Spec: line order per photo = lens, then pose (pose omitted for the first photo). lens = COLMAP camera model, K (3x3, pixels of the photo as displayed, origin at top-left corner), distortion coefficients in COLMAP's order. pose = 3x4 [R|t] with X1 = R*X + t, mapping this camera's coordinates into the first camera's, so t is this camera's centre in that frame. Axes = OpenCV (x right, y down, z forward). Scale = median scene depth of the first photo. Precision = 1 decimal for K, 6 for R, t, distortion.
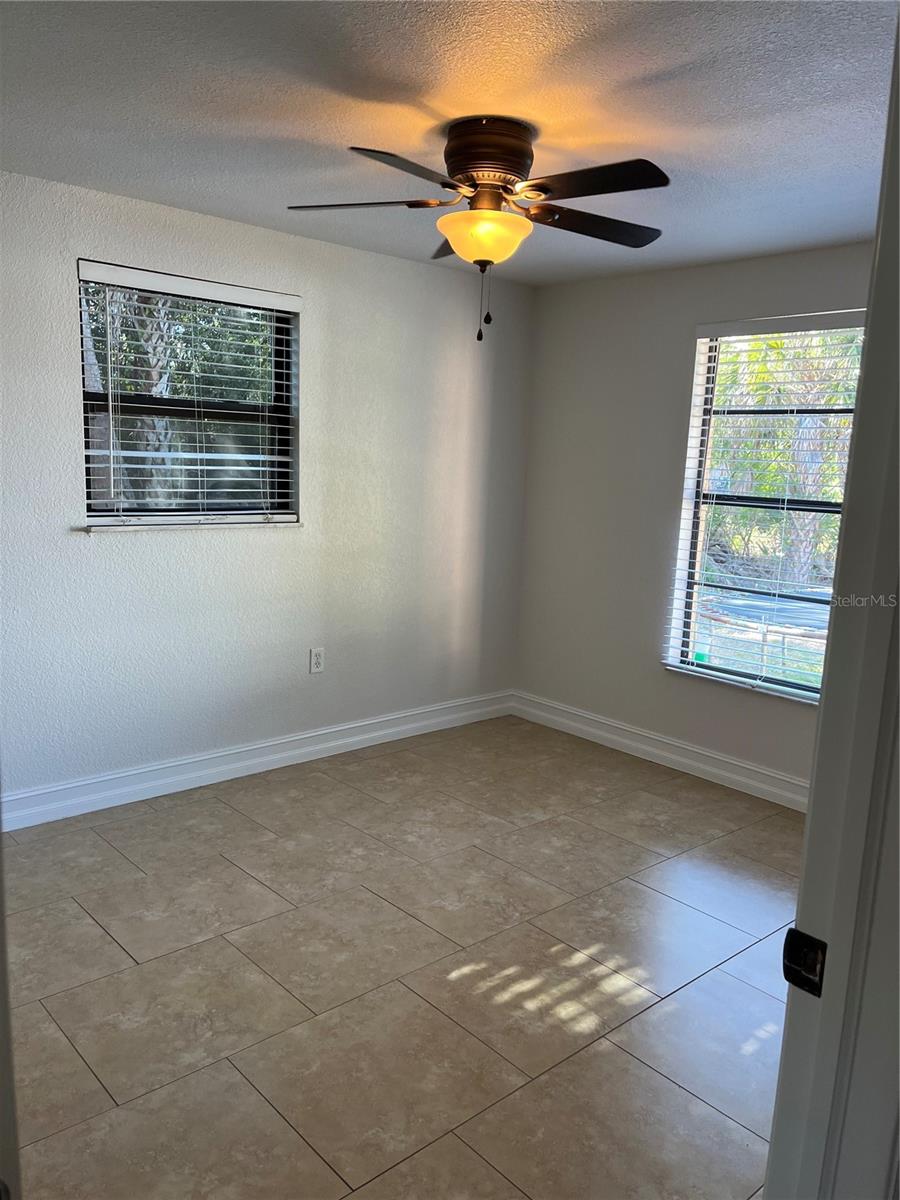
lens RADIAL K [[913.1, 0, 450.4], [0, 913.1, 602.3], [0, 0, 1]] dist [0.049106, -0.040274]
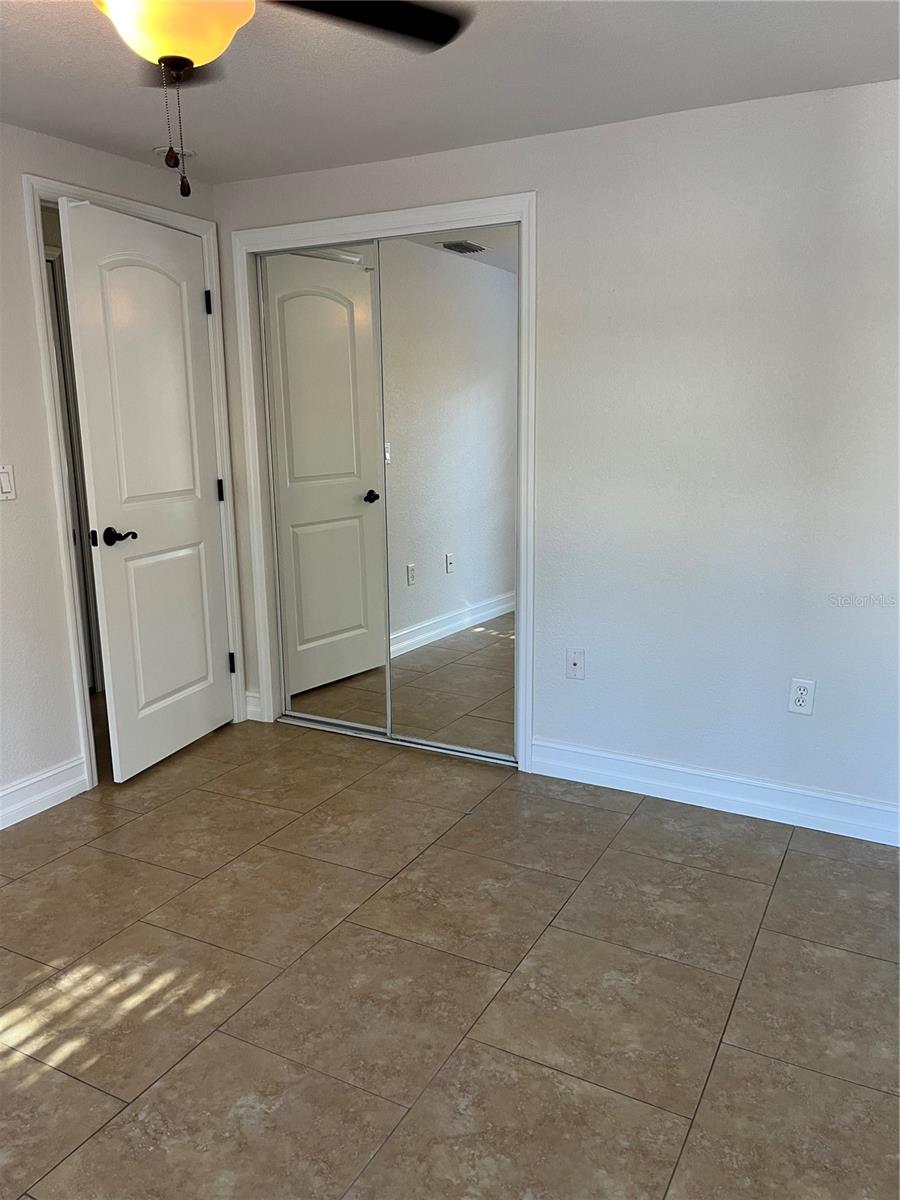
lens RADIAL K [[913.1, 0, 446.0], [0, 913.1, 599.5], [0, 0, 1]] dist [0.049106, -0.040274]
pose [[-0.937509, 0.036440, -0.346049, 0.094442], [-0.086599, 0.938775, 0.333469, -0.255024], [0.337014, 0.342597, -0.876954, 1.702882]]
